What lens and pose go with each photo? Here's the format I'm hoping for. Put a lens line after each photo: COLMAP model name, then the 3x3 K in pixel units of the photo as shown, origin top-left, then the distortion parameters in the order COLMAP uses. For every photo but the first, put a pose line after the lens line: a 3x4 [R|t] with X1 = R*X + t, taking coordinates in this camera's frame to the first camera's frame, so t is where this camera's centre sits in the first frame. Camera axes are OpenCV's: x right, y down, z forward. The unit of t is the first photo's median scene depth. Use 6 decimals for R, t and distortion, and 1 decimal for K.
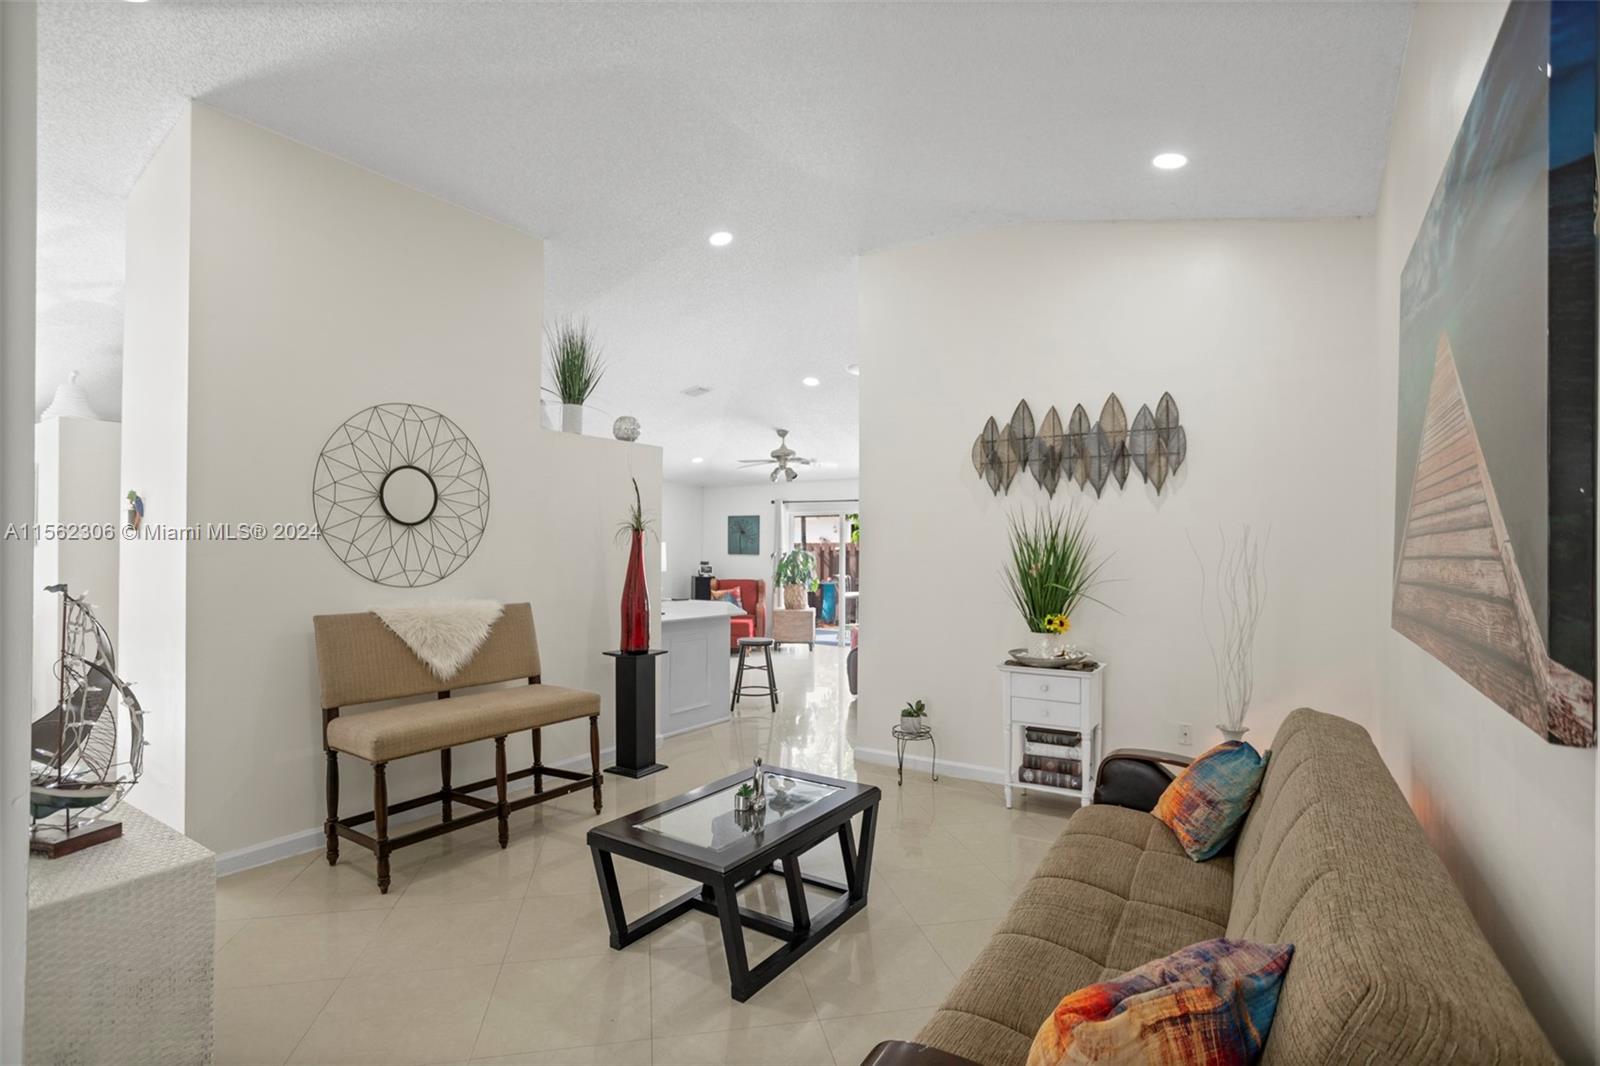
lens RADIAL K [[798.3, 0, 796.9], [0, 798.3, 541.2], [0, 0, 1]] dist [-0.051359, 0.039756]
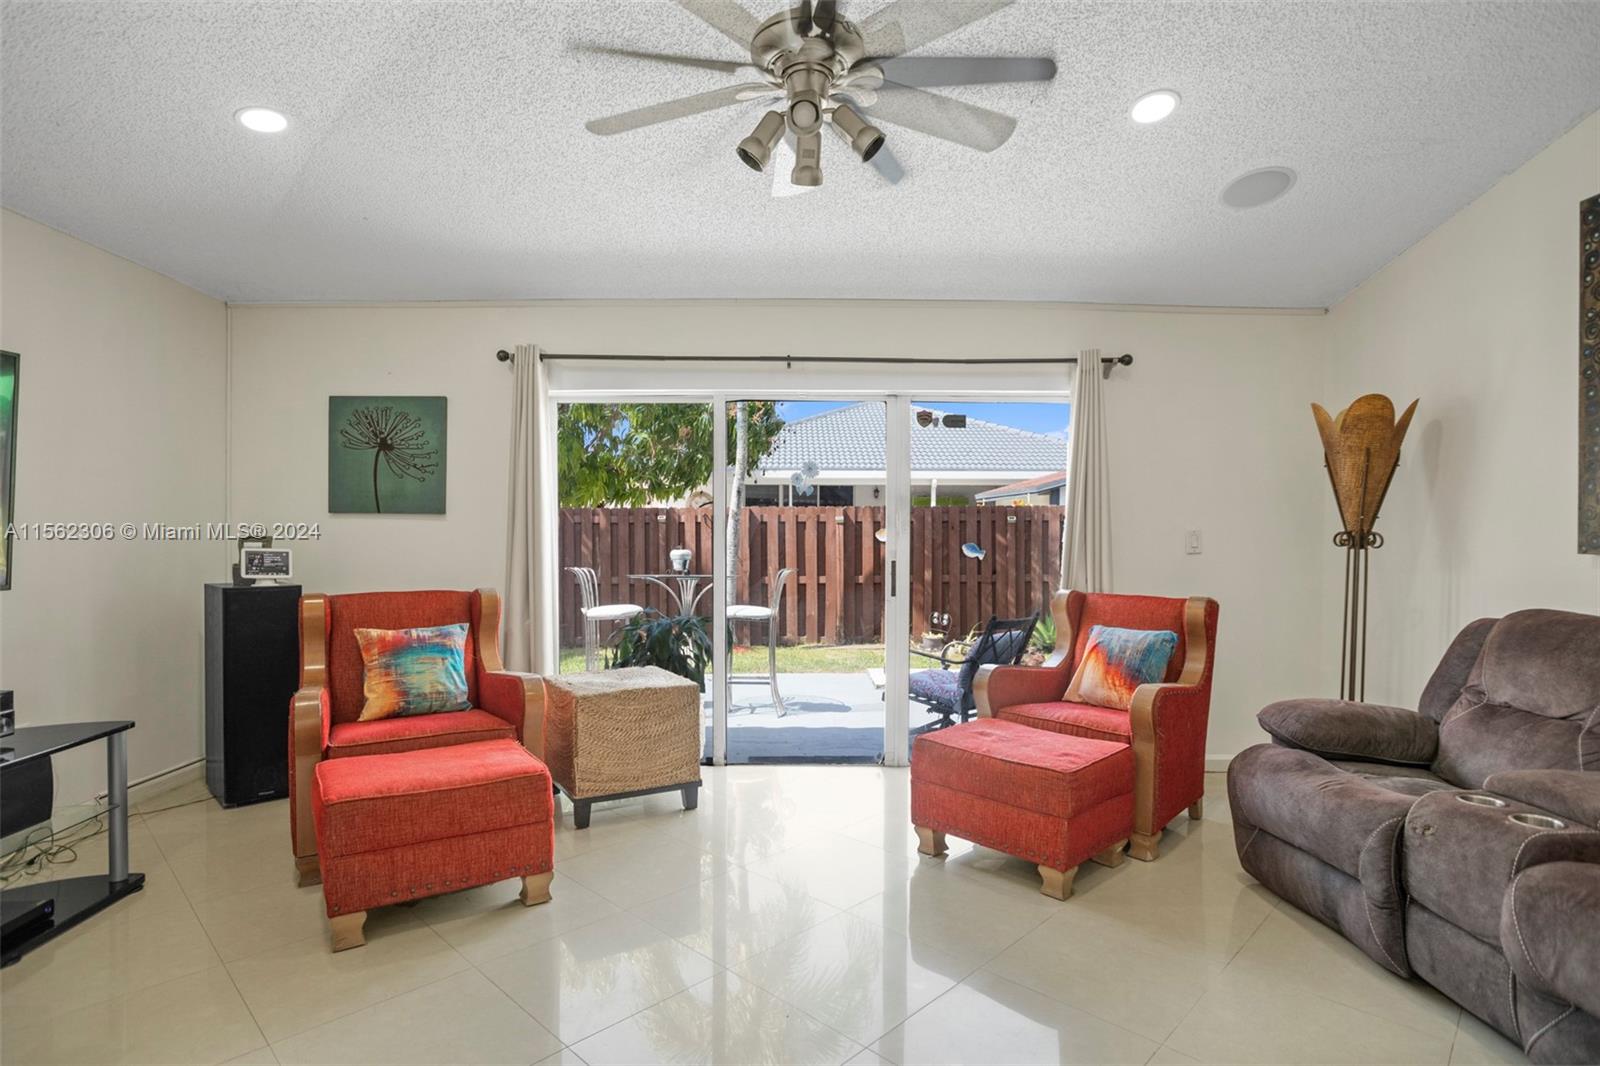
lens RADIAL K [[830.7, 0, 770.6], [0, 830.7, 531.0], [0, 0, 1]] dist [-0.003925, -0.000126]
pose [[0.843655, -0.001707, 0.536882, -0.126165], [-0.000936, 0.999989, 0.004651, 0.023316], [-0.536884, -0.004427, 0.843644, 0.674199]]
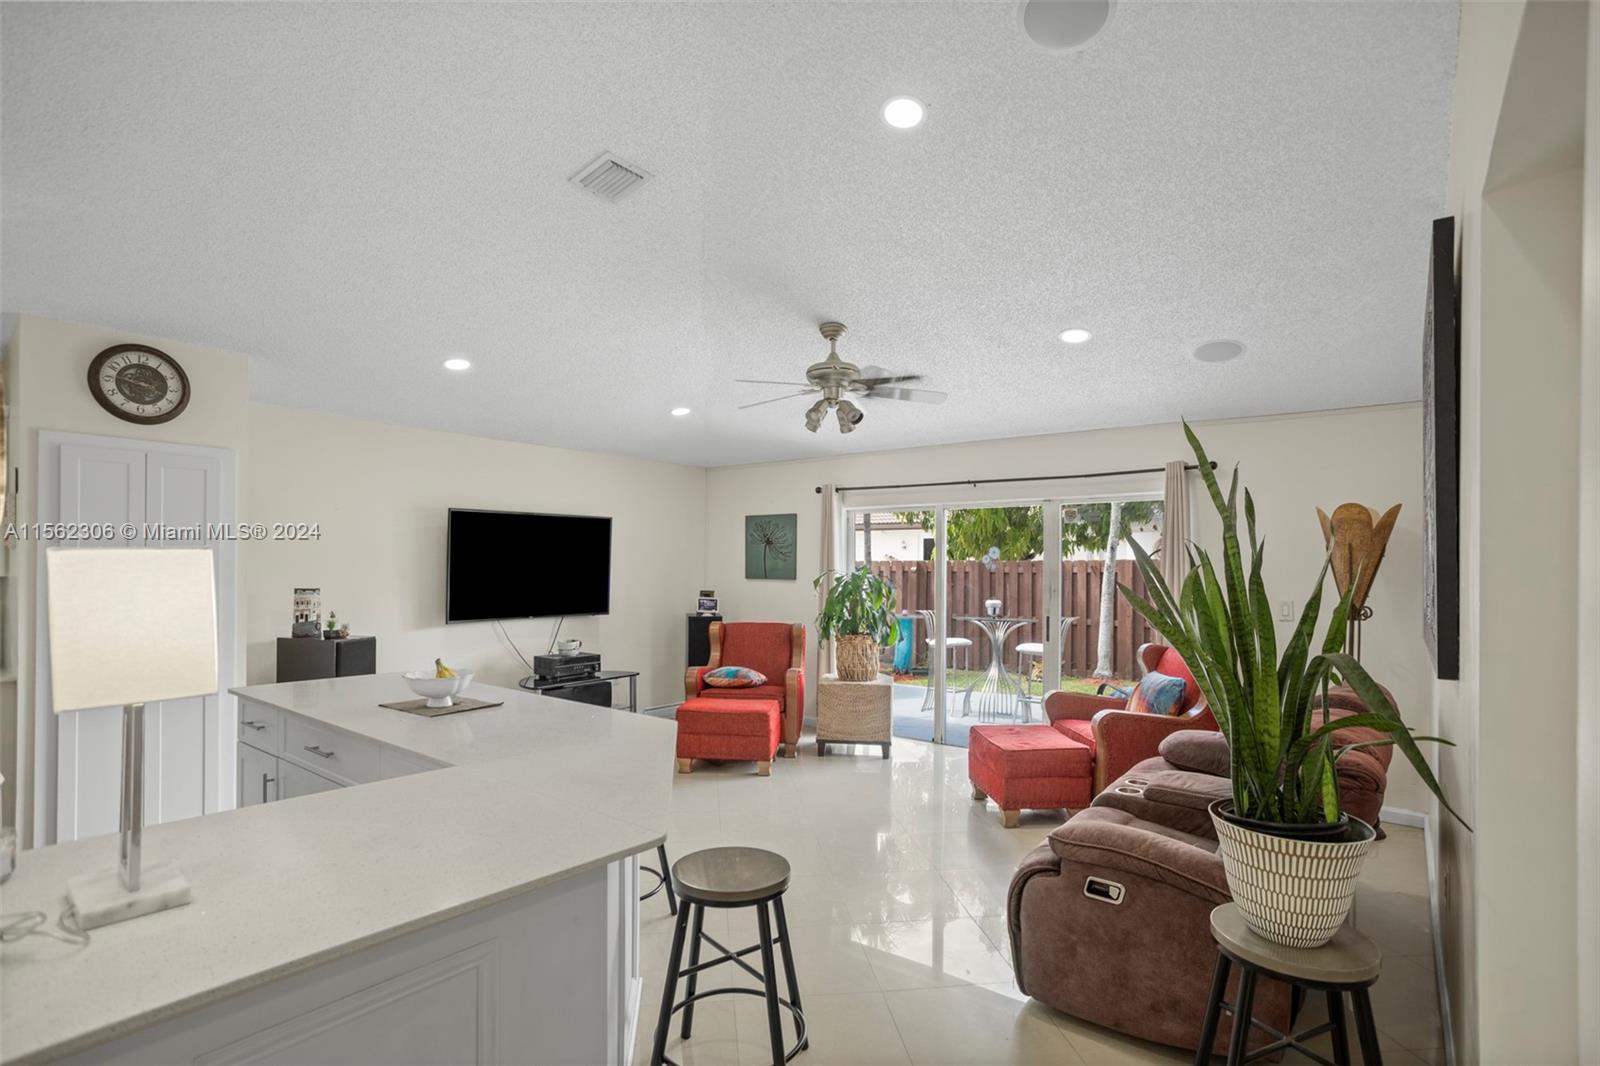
lens RADIAL K [[798.3, 0, 796.9], [0, 798.3, 541.2], [0, 0, 1]] dist [-0.051359, 0.039756]
pose [[0.997144, 0.000317, -0.075521, -0.002149], [-0.002104, 0.999720, -0.023580, 0.002106], [0.075492, 0.023672, 0.996865, 0.437055]]
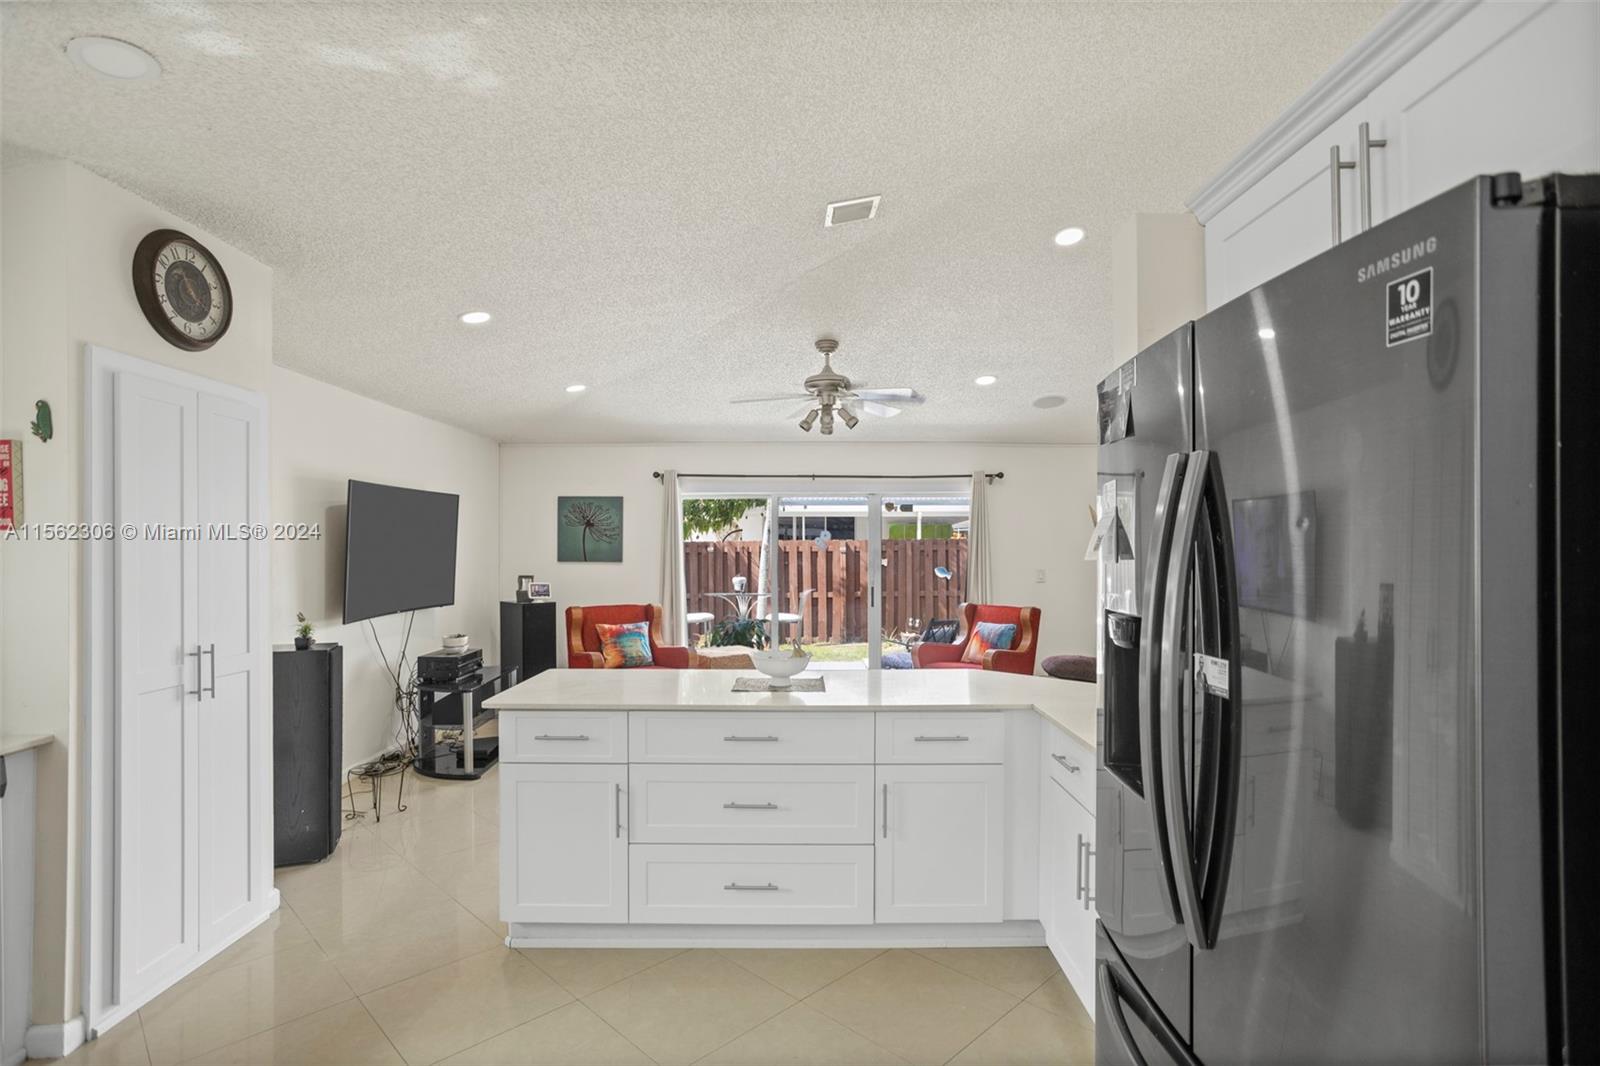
lens RADIAL K [[798.3, 0, 796.9], [0, 798.3, 541.2], [0, 0, 1]] dist [-0.051359, 0.039756]
pose [[0.830681, -0.001071, 0.556747, -0.287614], [0.001056, 0.999999, 0.000349, 0.001044], [-0.556747, 0.000298, 0.830682, 0.458423]]
